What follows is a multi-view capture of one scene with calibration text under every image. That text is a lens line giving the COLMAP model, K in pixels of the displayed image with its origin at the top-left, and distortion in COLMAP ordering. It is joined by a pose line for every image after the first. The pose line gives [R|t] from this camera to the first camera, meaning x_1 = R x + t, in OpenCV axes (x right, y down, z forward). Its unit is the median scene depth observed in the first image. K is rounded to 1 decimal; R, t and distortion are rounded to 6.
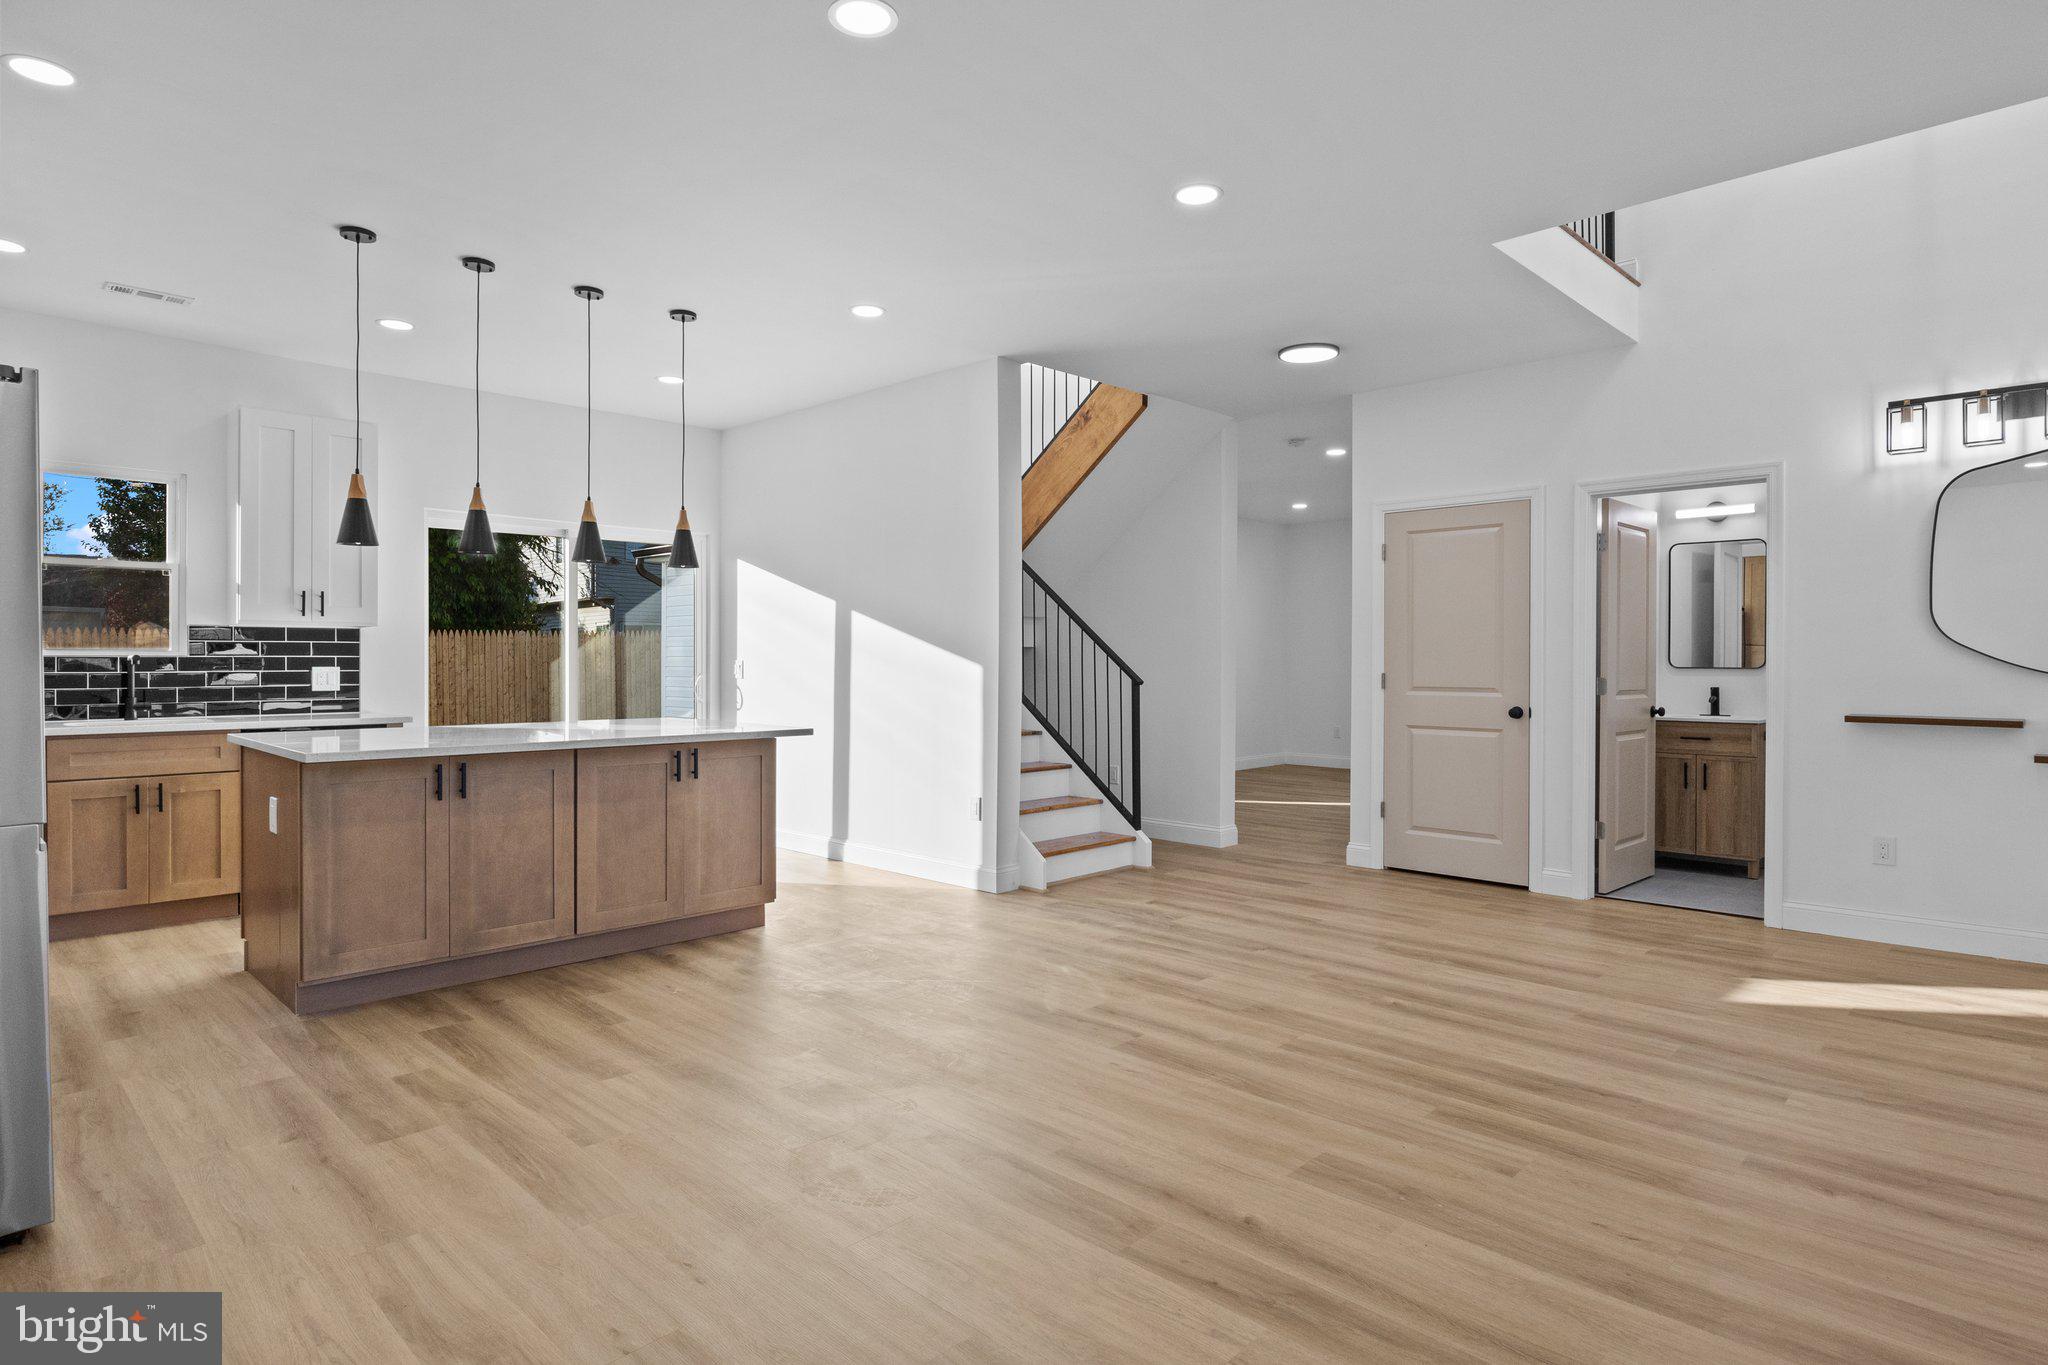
lens RADIAL K [[1107.4, 0, 1027.8], [0, 1107.4, 662.3], [0, 0, 1]] dist [-0.003126, -0.000539]
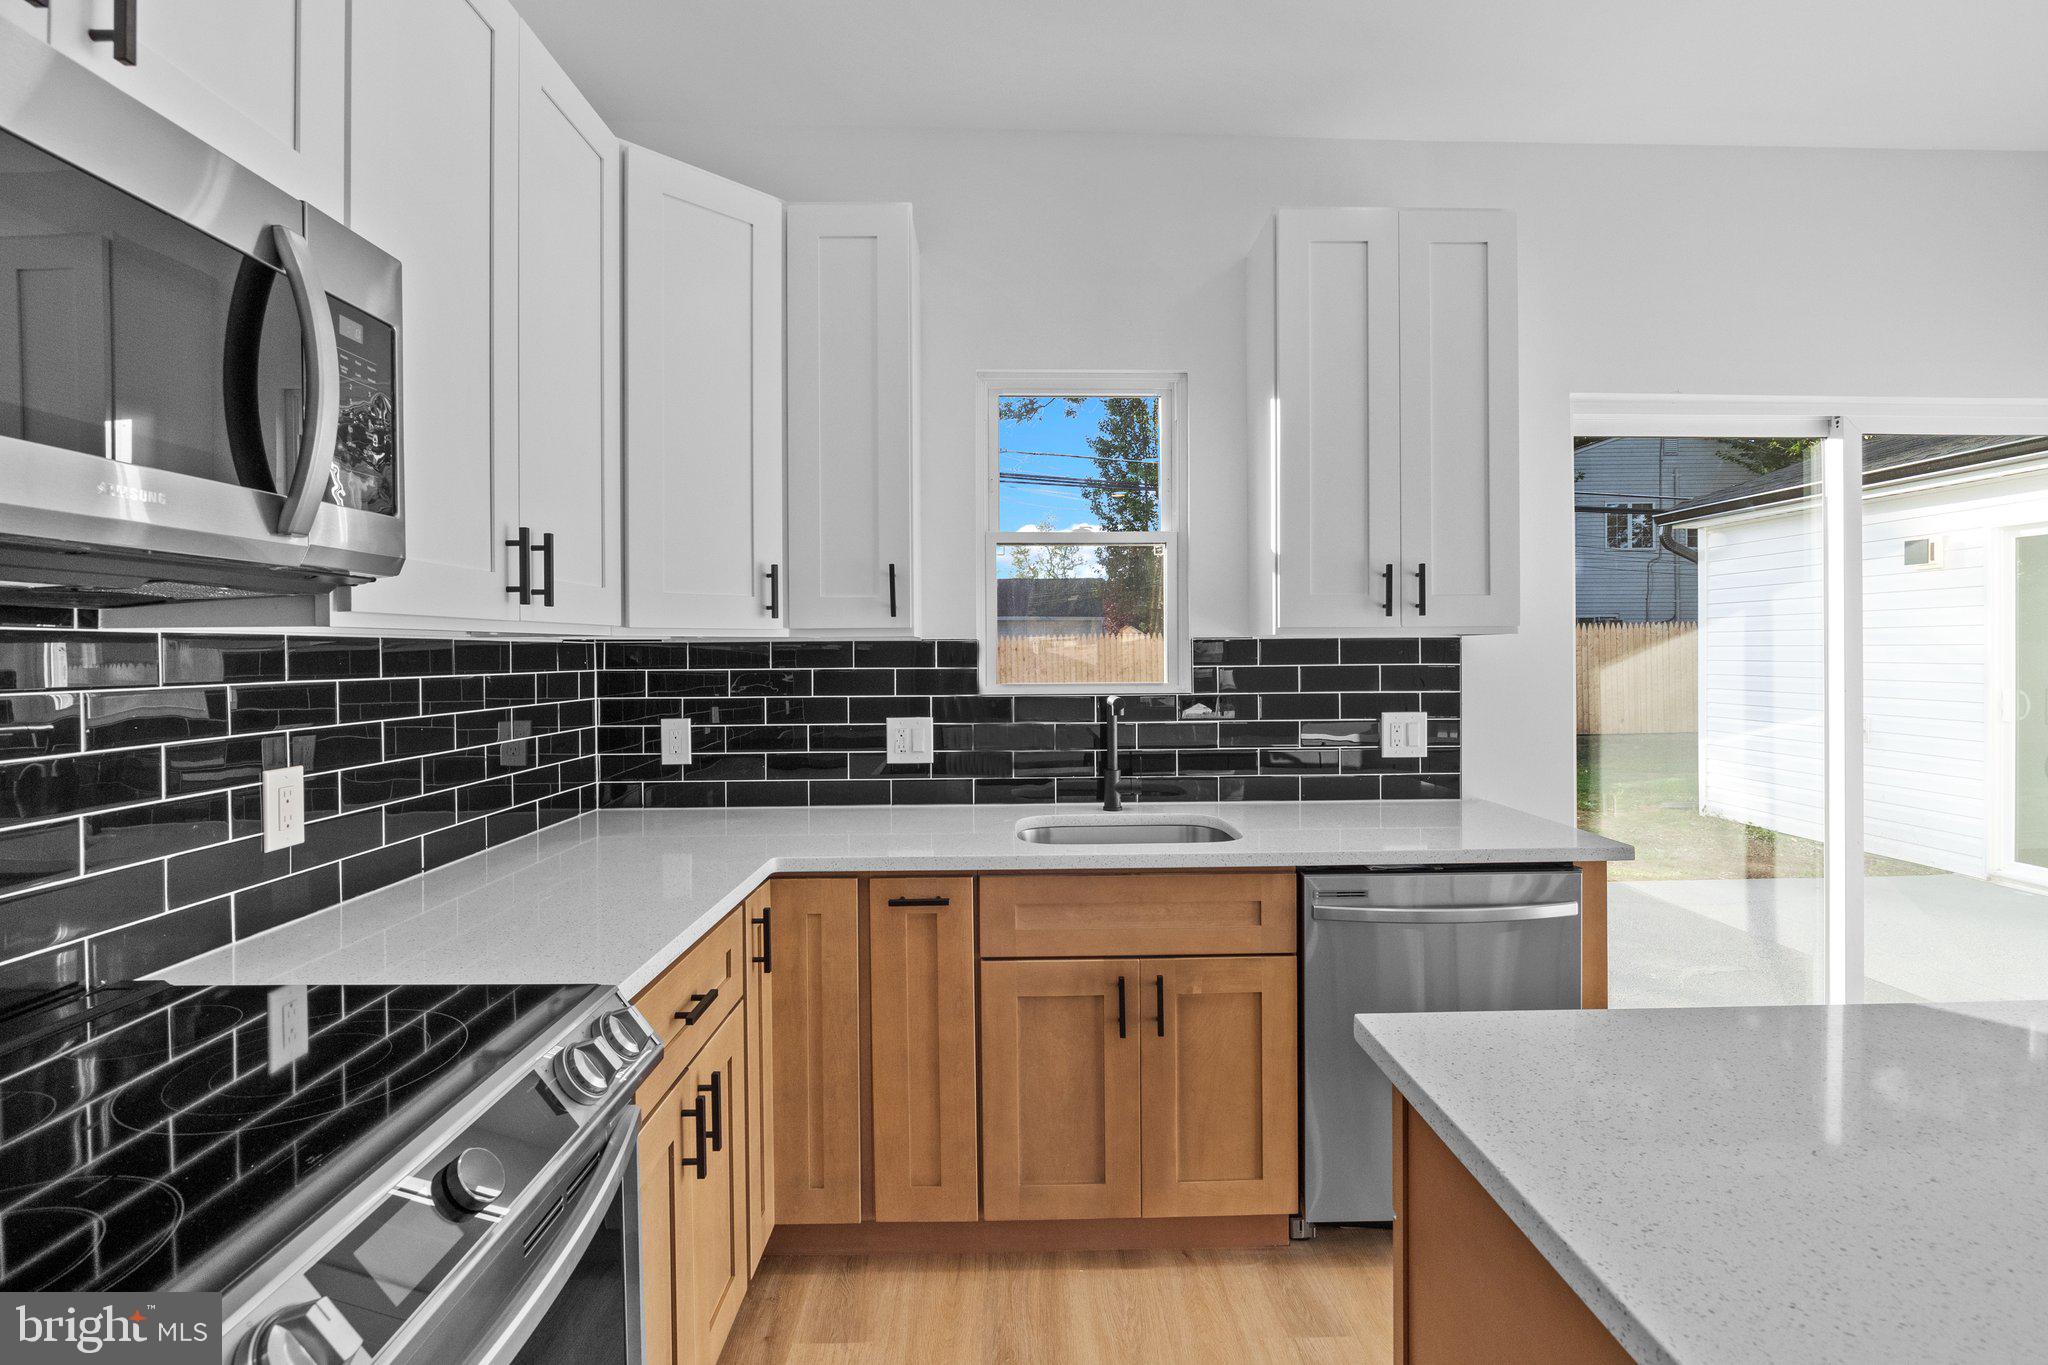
lens RADIAL K [[999.5, 0, 1030.1], [0, 999.5, 650.2], [0, 0, 1]] dist [0.001506, 0.000034]
pose [[0.716414, -0.008226, -0.697627, -0.480029], [0.006933, 0.999965, -0.004671, -0.026783], [0.697641, -0.001491, 0.716446, 0.598641]]
